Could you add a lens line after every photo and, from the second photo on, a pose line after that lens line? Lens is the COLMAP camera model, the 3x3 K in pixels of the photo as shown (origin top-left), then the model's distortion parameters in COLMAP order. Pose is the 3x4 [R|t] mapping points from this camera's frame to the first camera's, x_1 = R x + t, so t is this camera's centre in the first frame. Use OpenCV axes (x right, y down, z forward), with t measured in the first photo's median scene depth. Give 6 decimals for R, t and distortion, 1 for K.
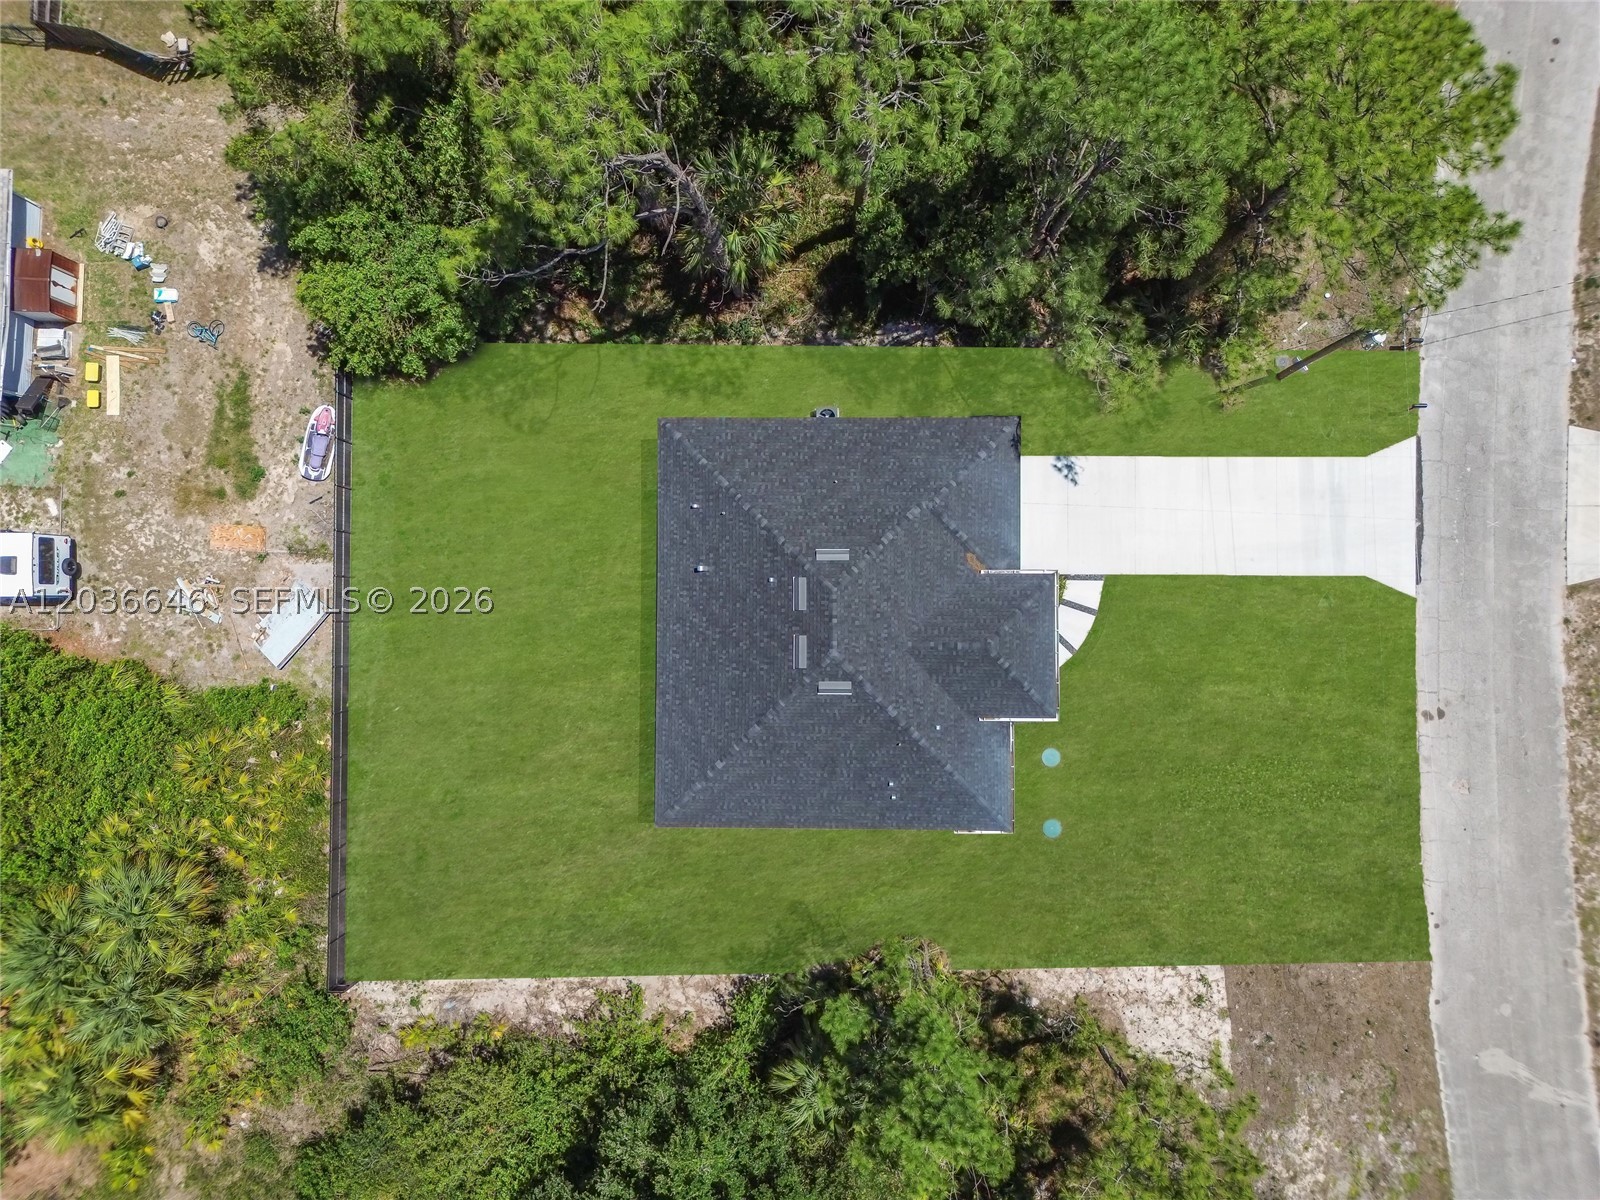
lens RADIAL K [[1118.3, 0, 791.5], [0, 1118.3, 606.1], [0, 0, 1]] dist [0.050389, -0.028484]
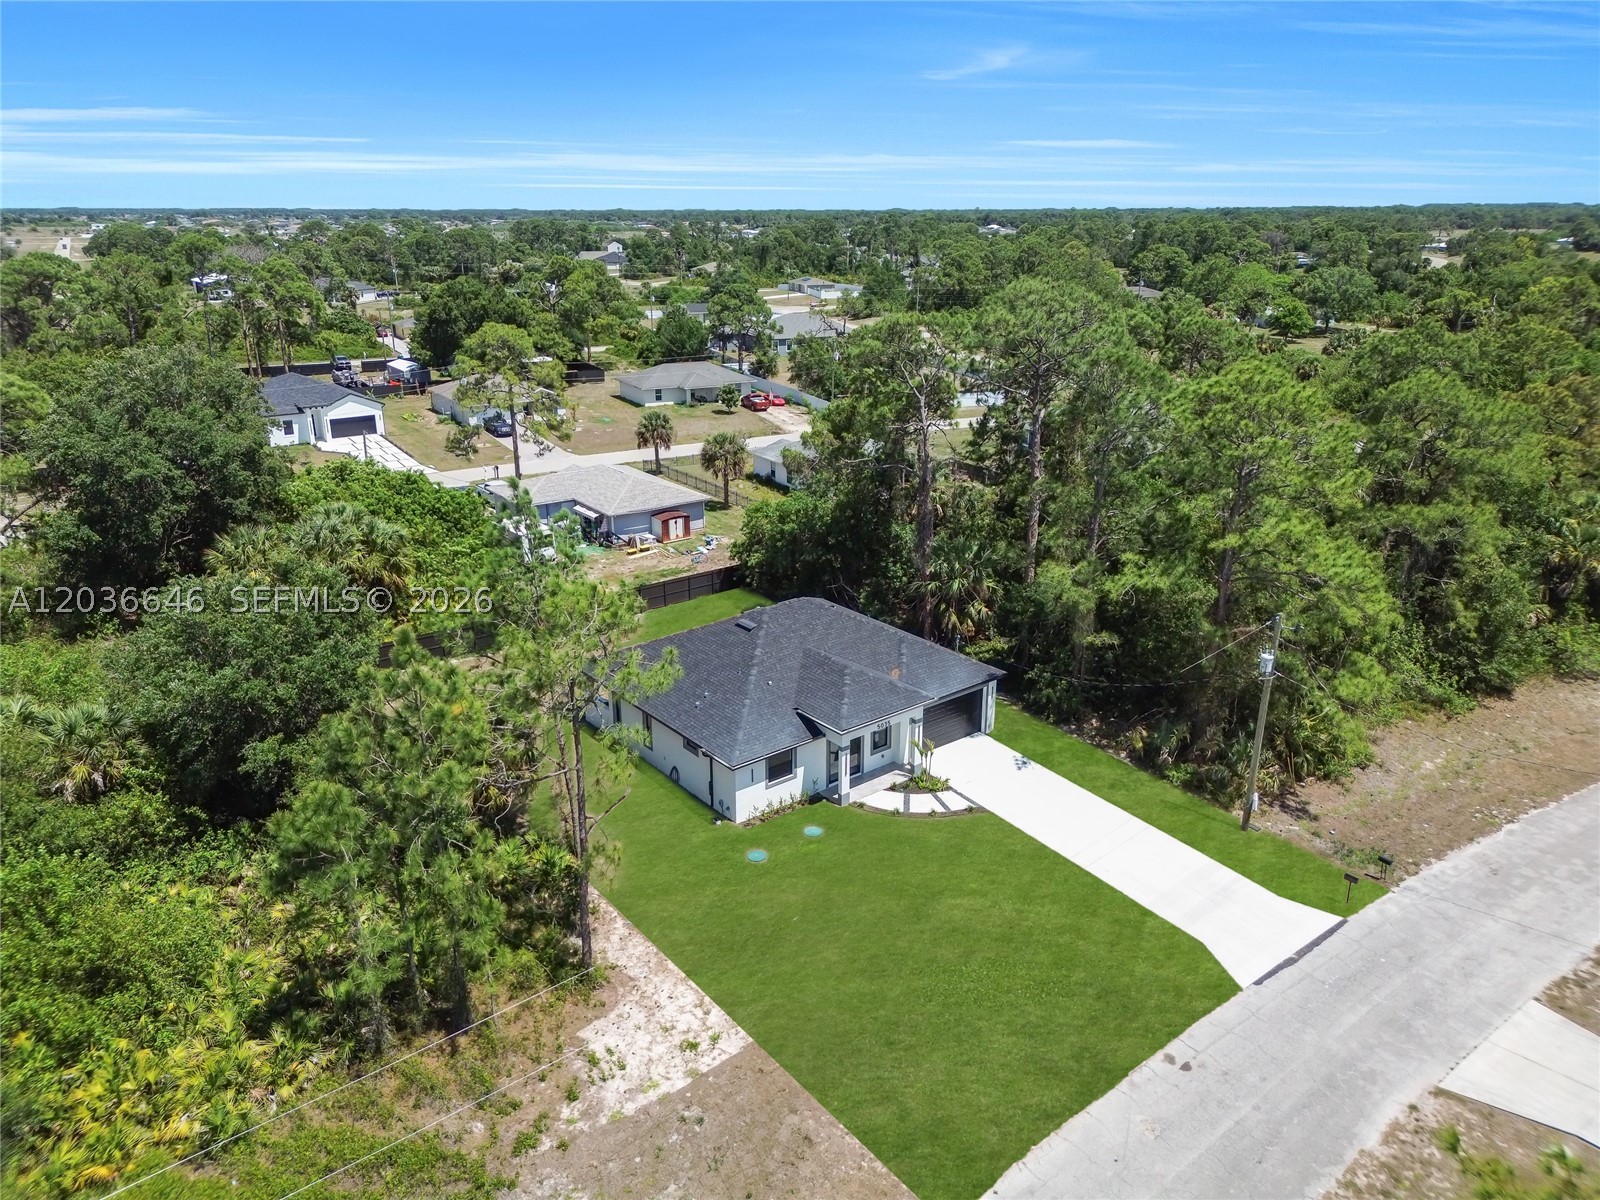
lens RADIAL K [[1118.3, 0, 791.5], [0, 1118.3, 606.1], [0, 0, 1]] dist [0.050389, -0.028484]
pose [[0.617579, 0.282072, -0.734188, 0.879334], [-0.786507, 0.223495, -0.575723, 0.667548], [0.001692, 0.932998, 0.359877, 0.445446]]
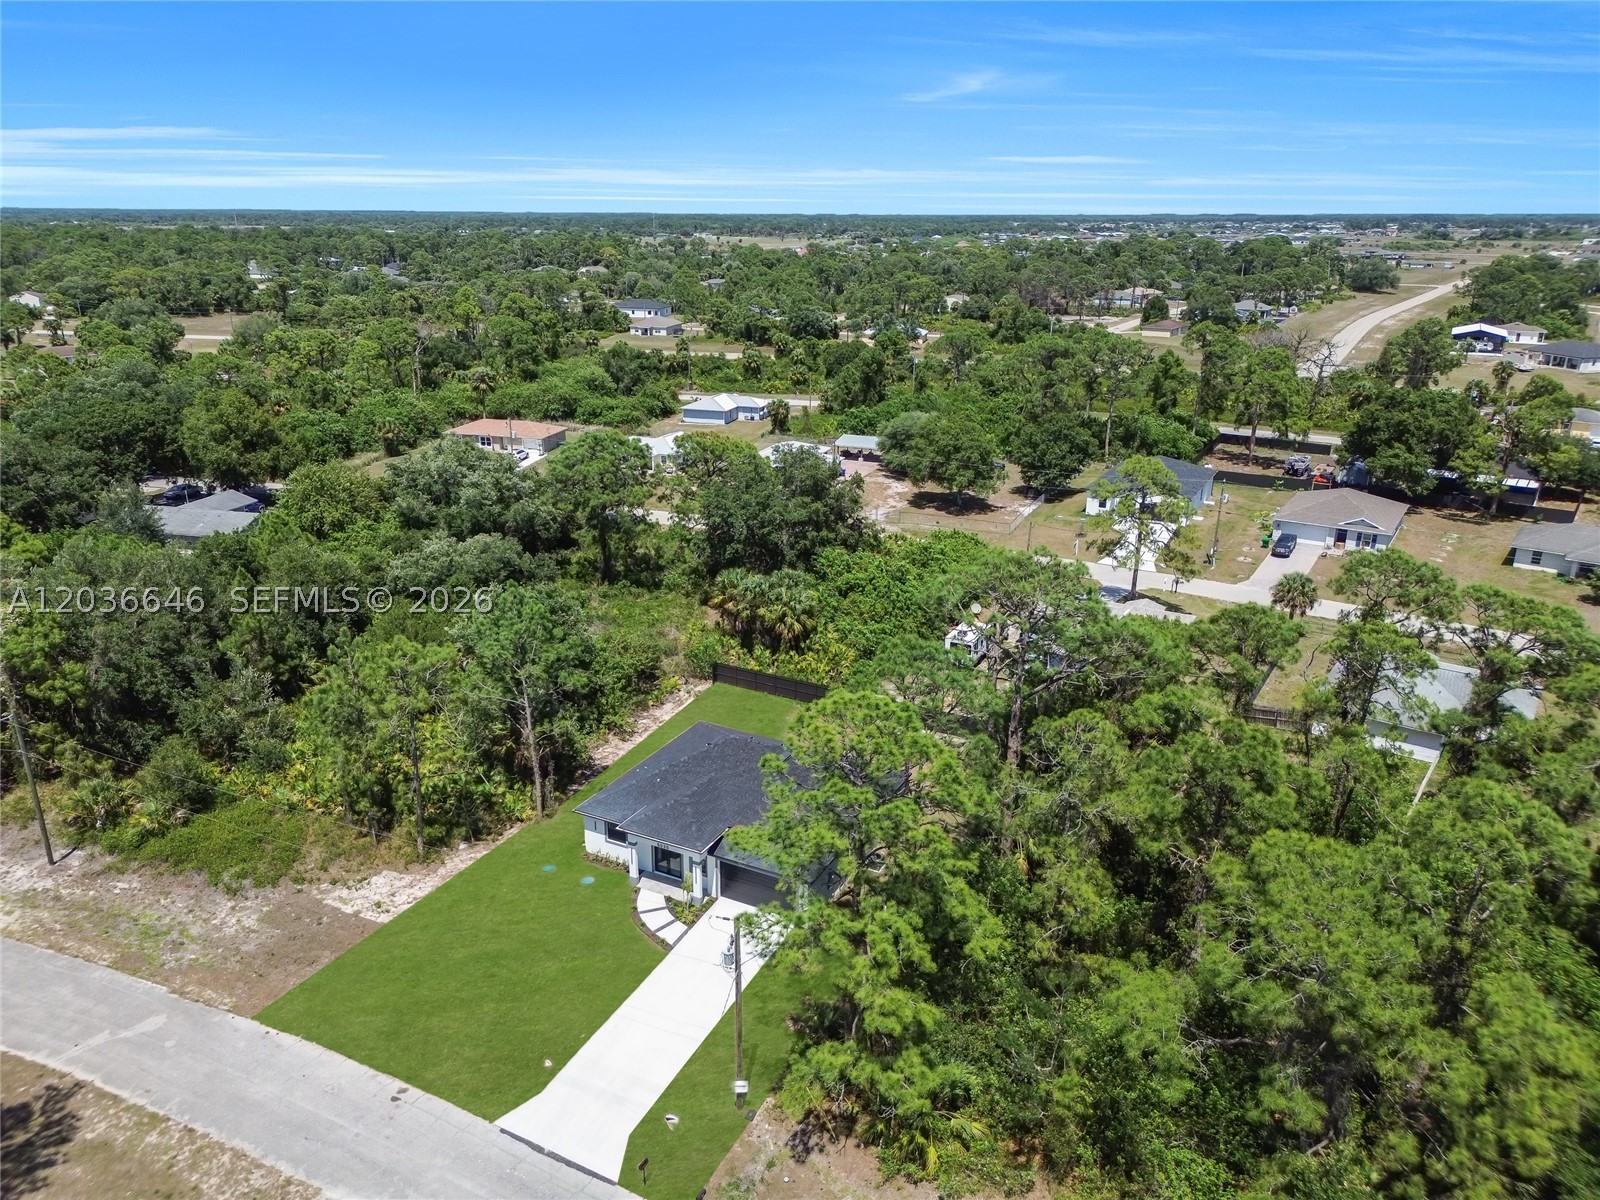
lens RADIAL K [[1118.3, 0, 791.5], [0, 1118.3, 606.1], [0, 0, 1]] dist [0.050389, -0.028484]
pose [[-0.467355, 0.313566, -0.826593, 1.145711], [-0.883791, -0.142239, 0.445737, -0.656455], [0.022194, 0.938853, 0.343603, 0.196444]]
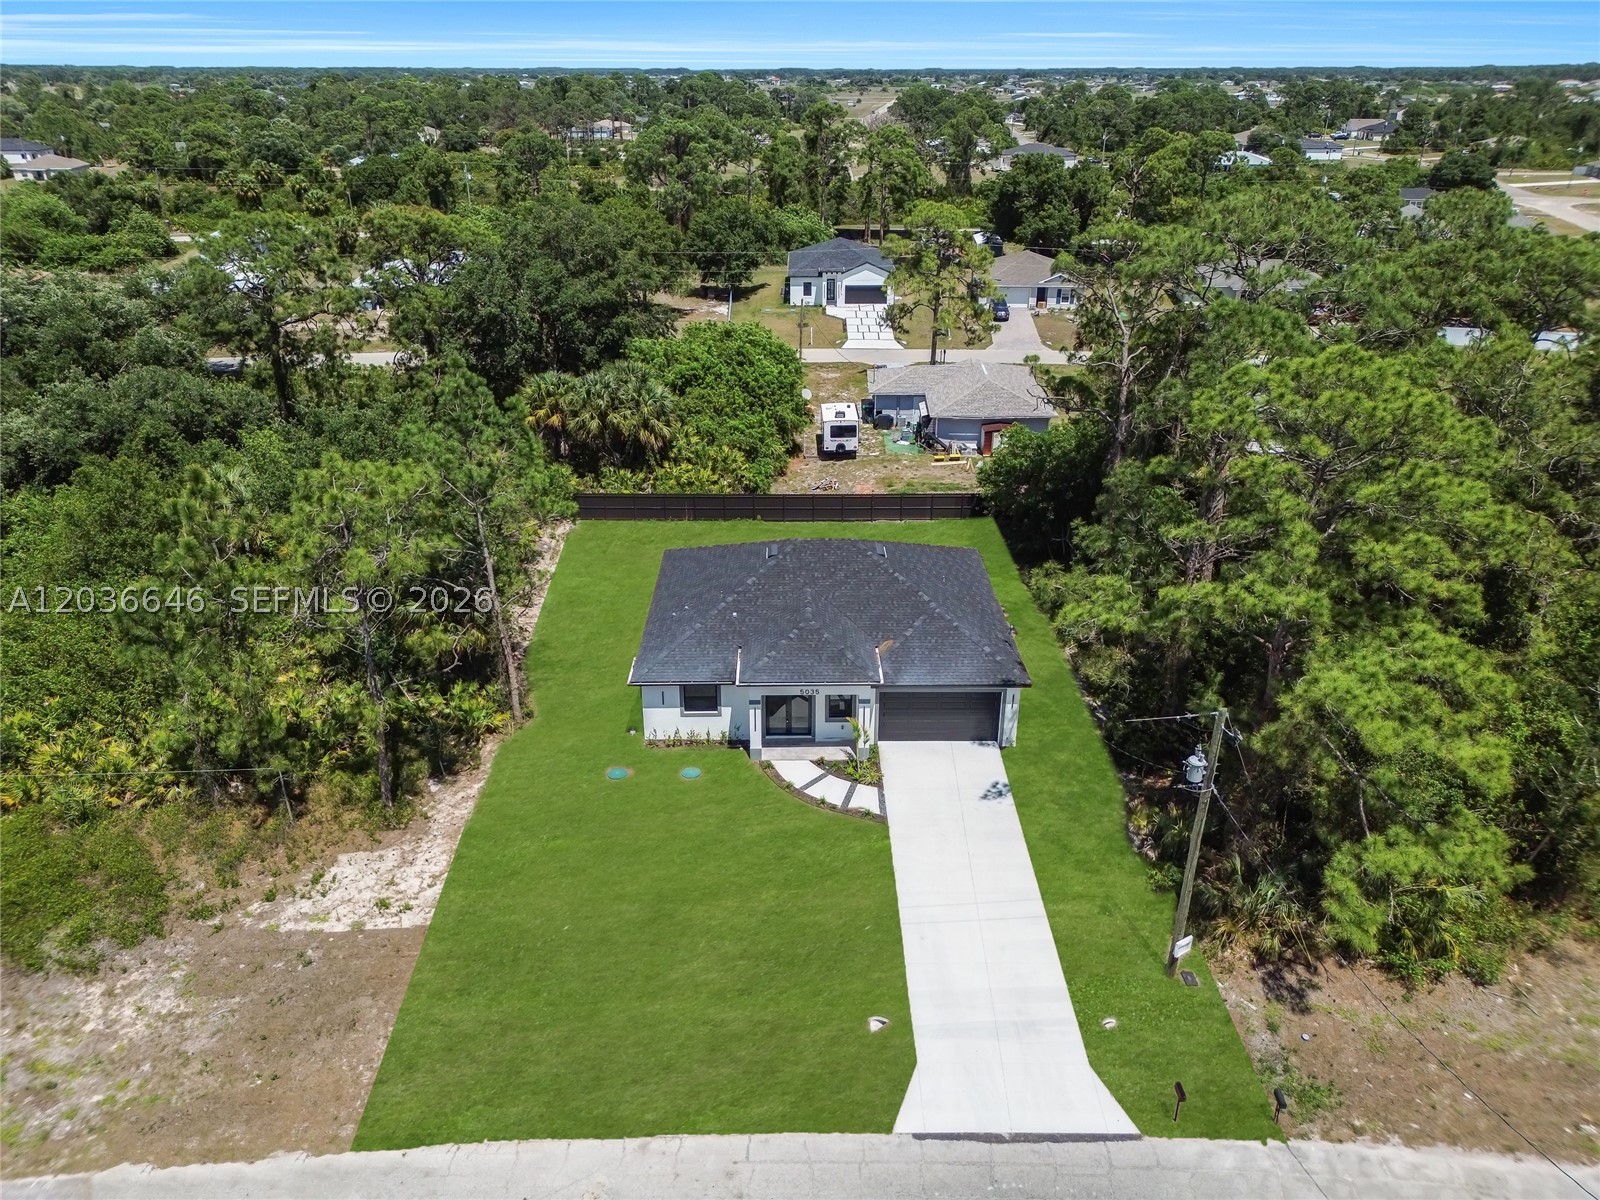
lens RADIAL K [[1118.3, 0, 791.5], [0, 1118.3, 606.1], [0, 0, 1]] dist [0.050389, -0.028484]
pose [[0.009096, 0.451061, -0.892447, 1.001239], [-0.999825, 0.018671, -0.000754, 0.046346], [0.016323, 0.892298, 0.451152, 0.436450]]
